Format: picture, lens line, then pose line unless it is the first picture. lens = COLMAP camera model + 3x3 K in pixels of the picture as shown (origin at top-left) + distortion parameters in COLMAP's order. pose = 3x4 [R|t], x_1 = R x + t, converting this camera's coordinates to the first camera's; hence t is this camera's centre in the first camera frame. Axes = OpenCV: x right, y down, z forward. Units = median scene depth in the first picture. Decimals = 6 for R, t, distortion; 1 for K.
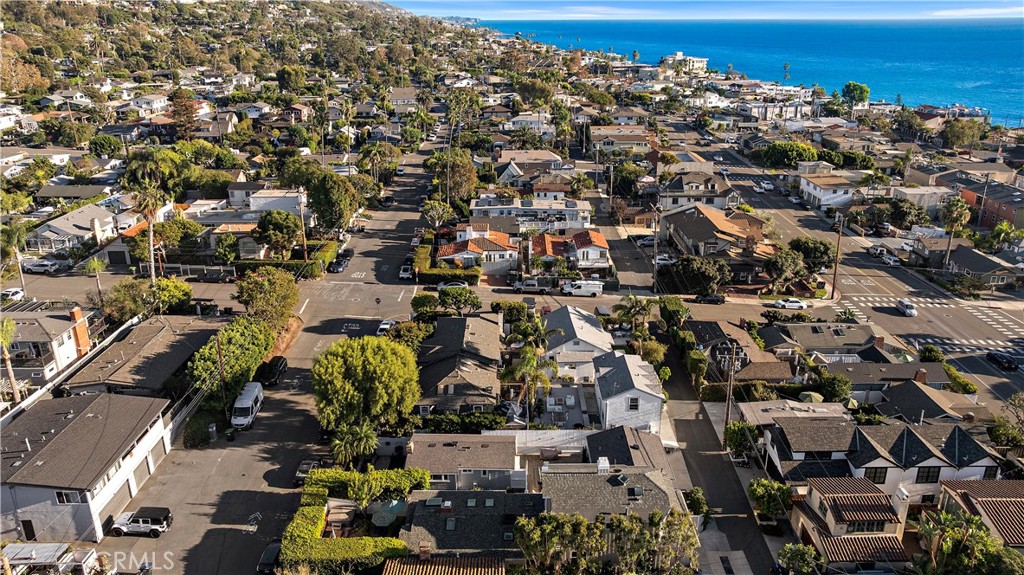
lens RADIAL K [[743.2, 0, 512.0], [0, 743.2, 287.5], [0, 0, 1]] dist [-0.015190, -0.006124]
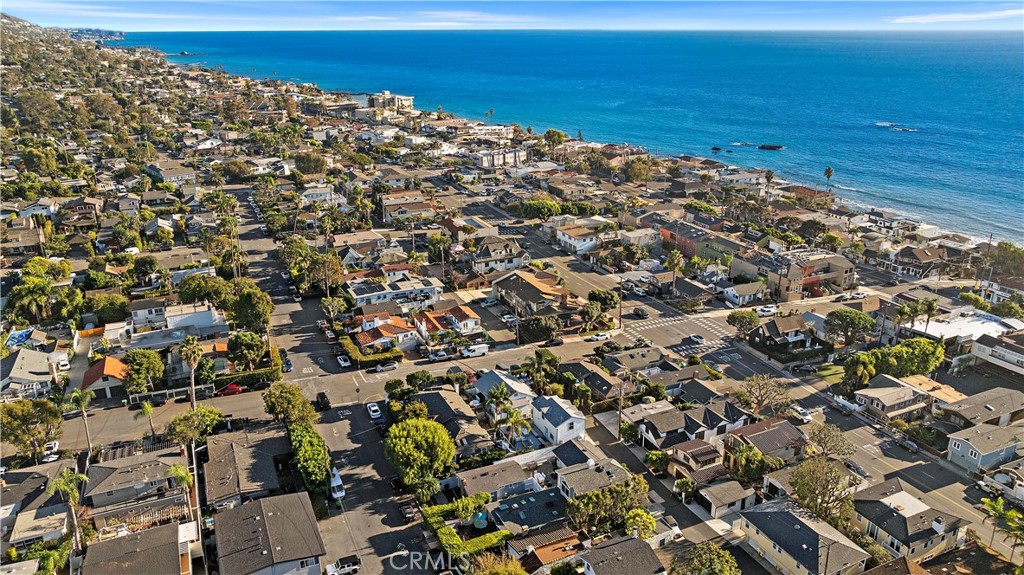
lens RADIAL K [[743.2, 0, 512.0], [0, 743.2, 287.5], [0, 0, 1]] dist [-0.015190, -0.006124]
pose [[0.905124, -0.144756, 0.399745, -0.391725], [0.144614, 0.989012, 0.030700, -0.152090], [-0.399797, 0.030022, 0.916112, -0.348052]]
